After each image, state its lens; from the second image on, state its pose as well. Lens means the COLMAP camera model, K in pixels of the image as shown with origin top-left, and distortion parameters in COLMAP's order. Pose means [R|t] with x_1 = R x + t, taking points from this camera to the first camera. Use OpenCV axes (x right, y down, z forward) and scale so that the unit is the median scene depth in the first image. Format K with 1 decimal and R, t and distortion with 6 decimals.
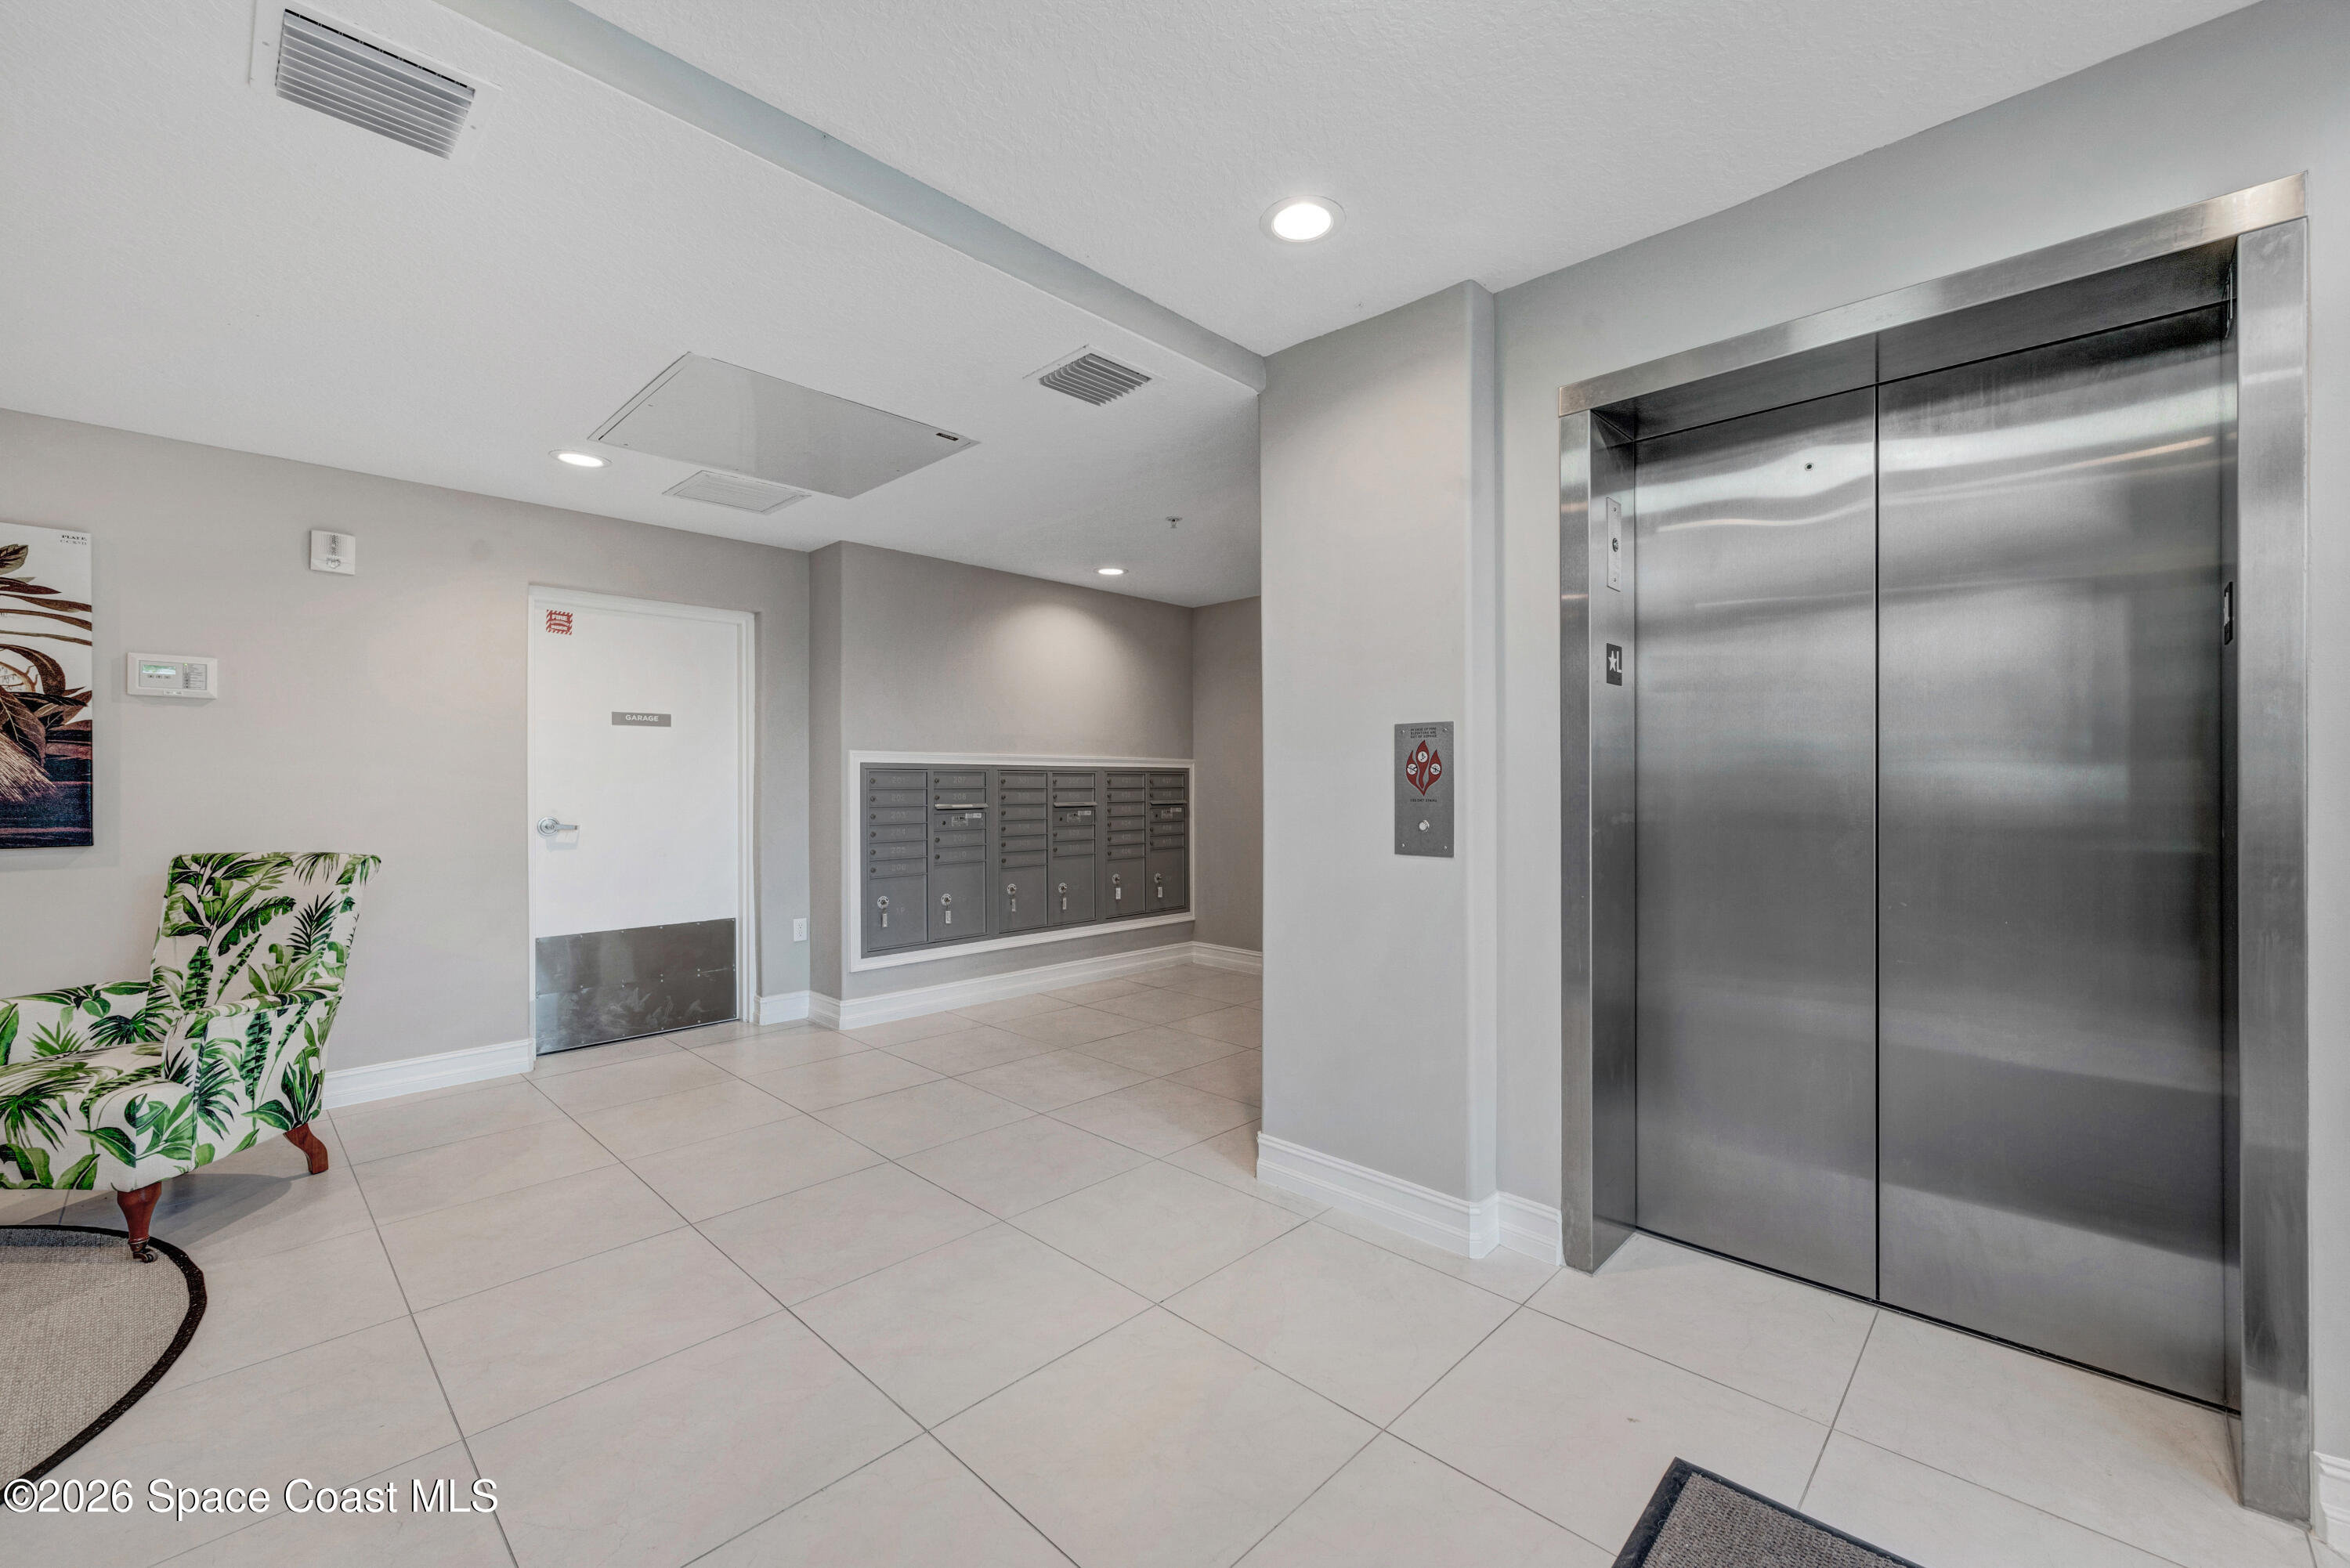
lens RADIAL K [[954.4, 0, 1177.2], [0, 954.4, 777.9], [0, 0, 1]] dist [-0.004155, -0.000615]
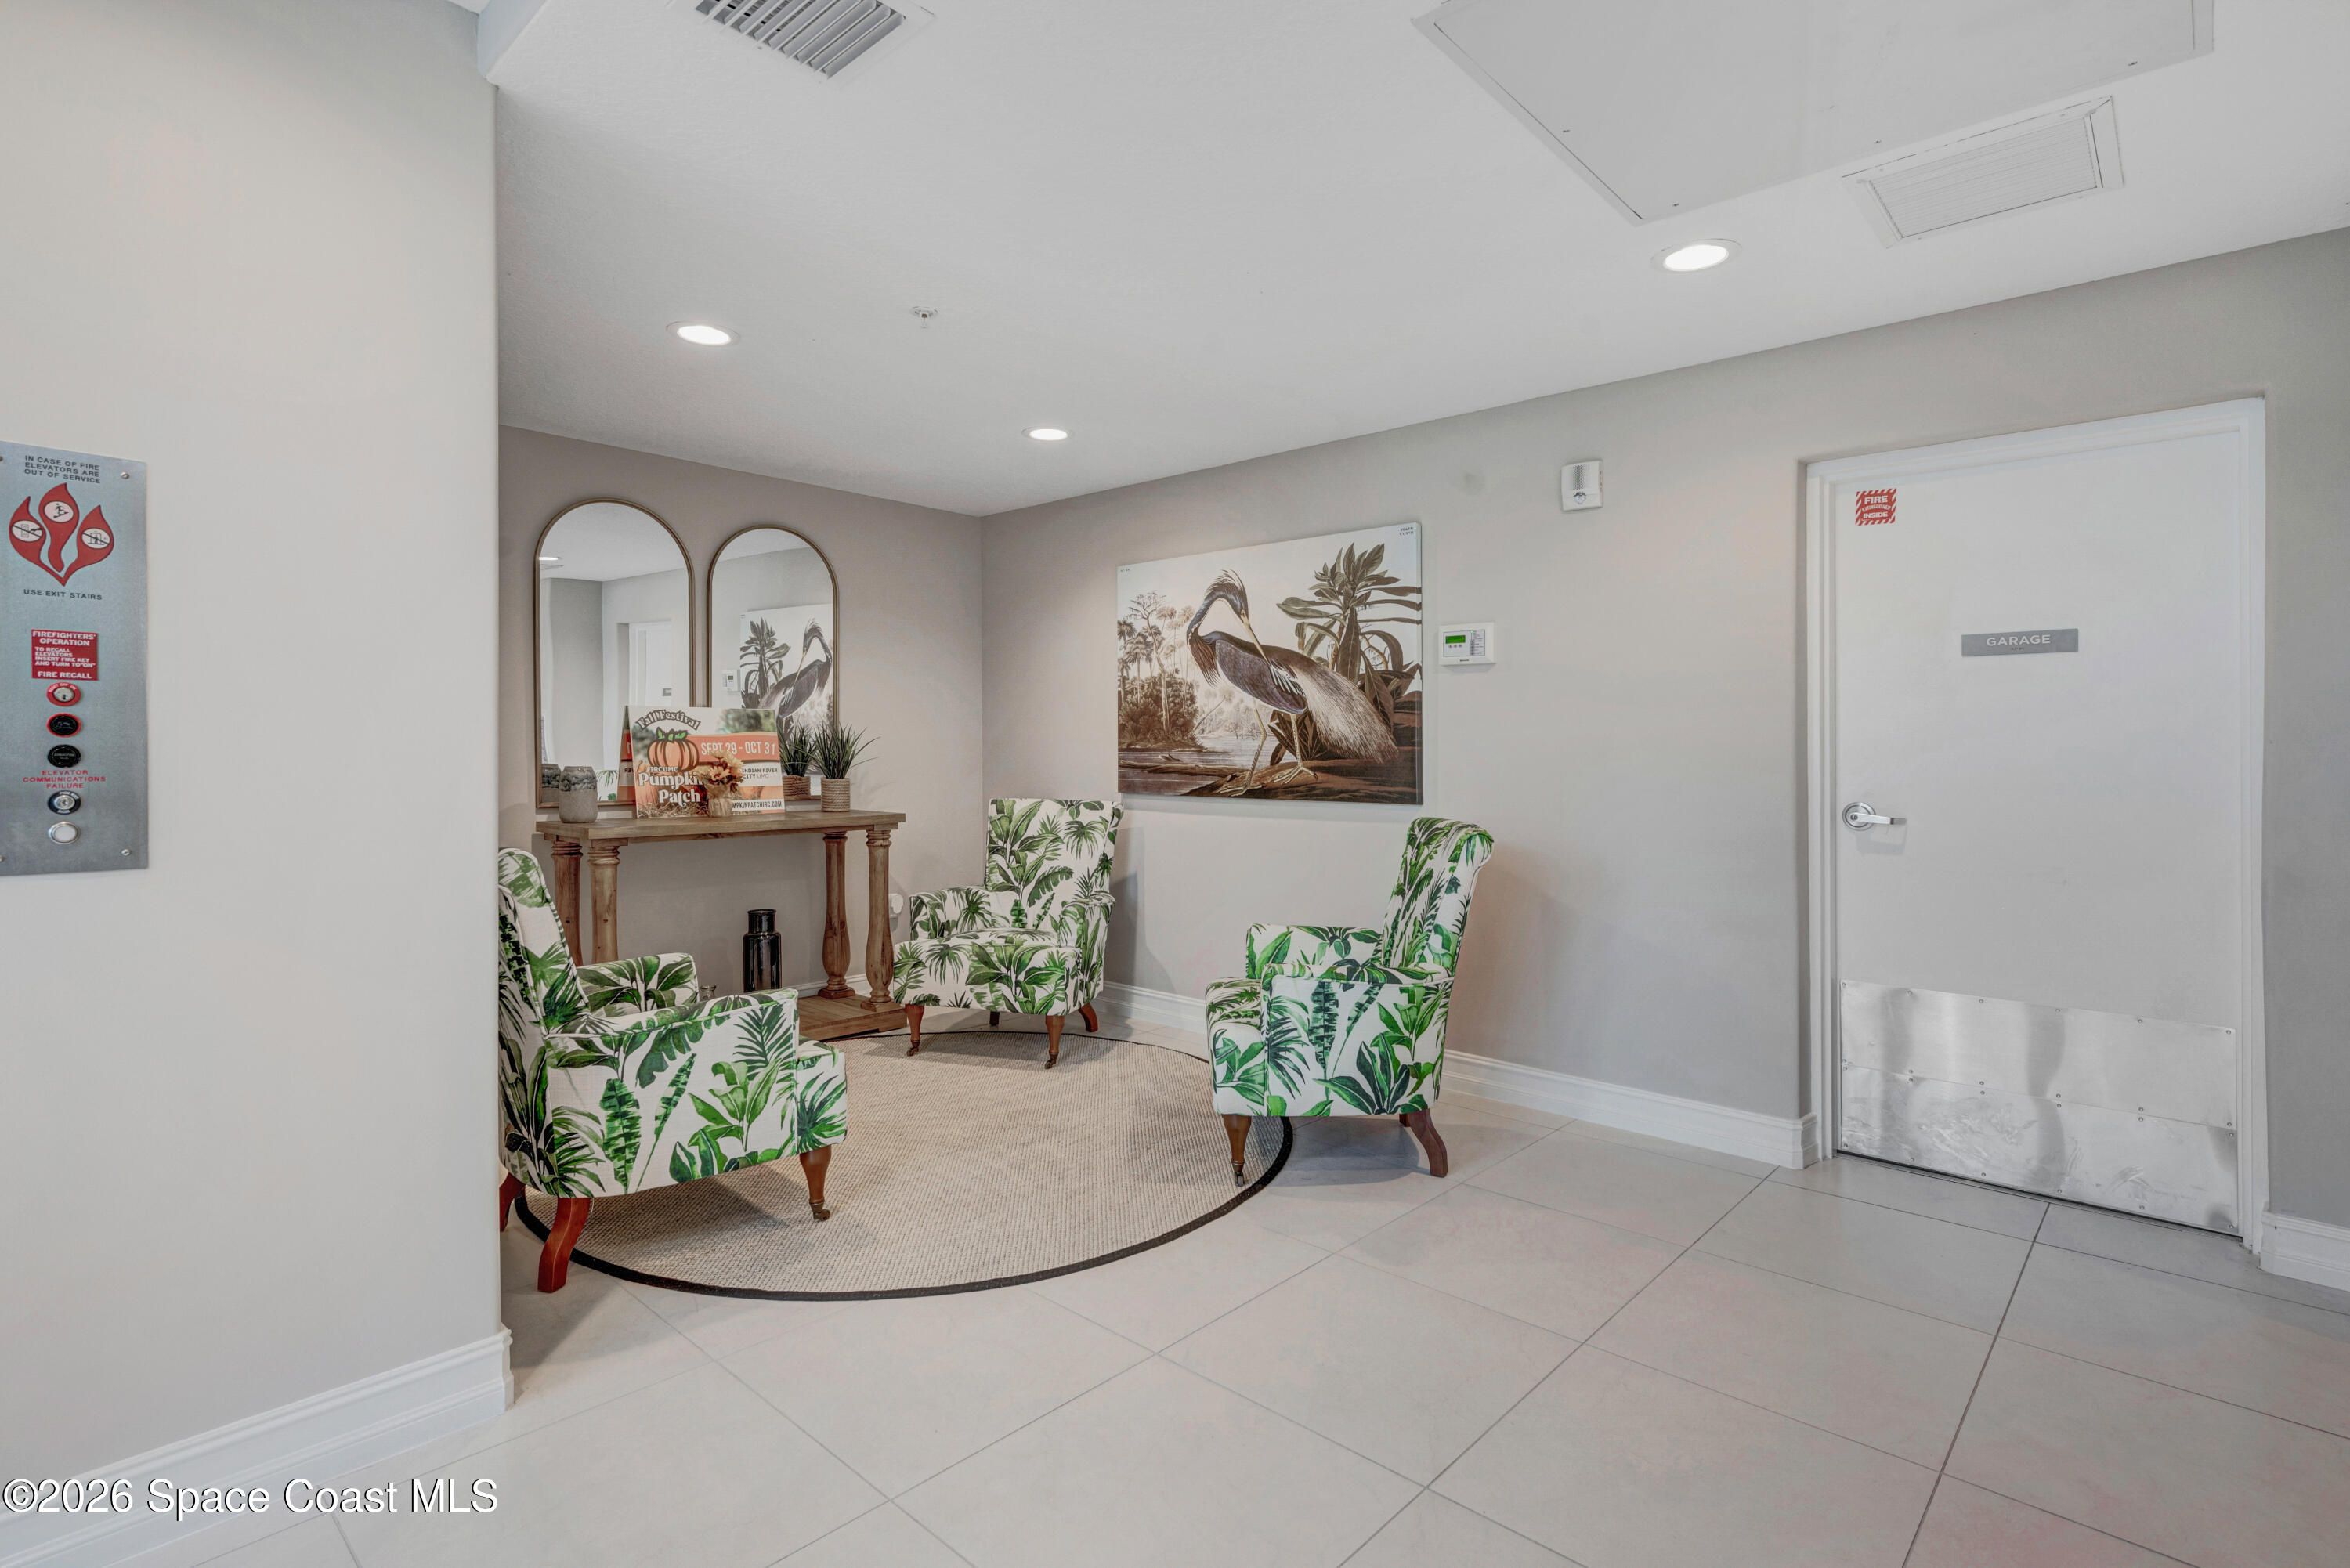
lens RADIAL K [[1134.5, 0, 1207.9], [0, 1134.5, 753.6], [0, 0, 1]] dist [0.033215, 0.000197]
pose [[0.037227, 0.010426, -0.999252, 0.192228], [-0.000939, 0.999945, 0.010398, -0.001752], [0.999306, 0.000551, 0.037235, 0.778165]]
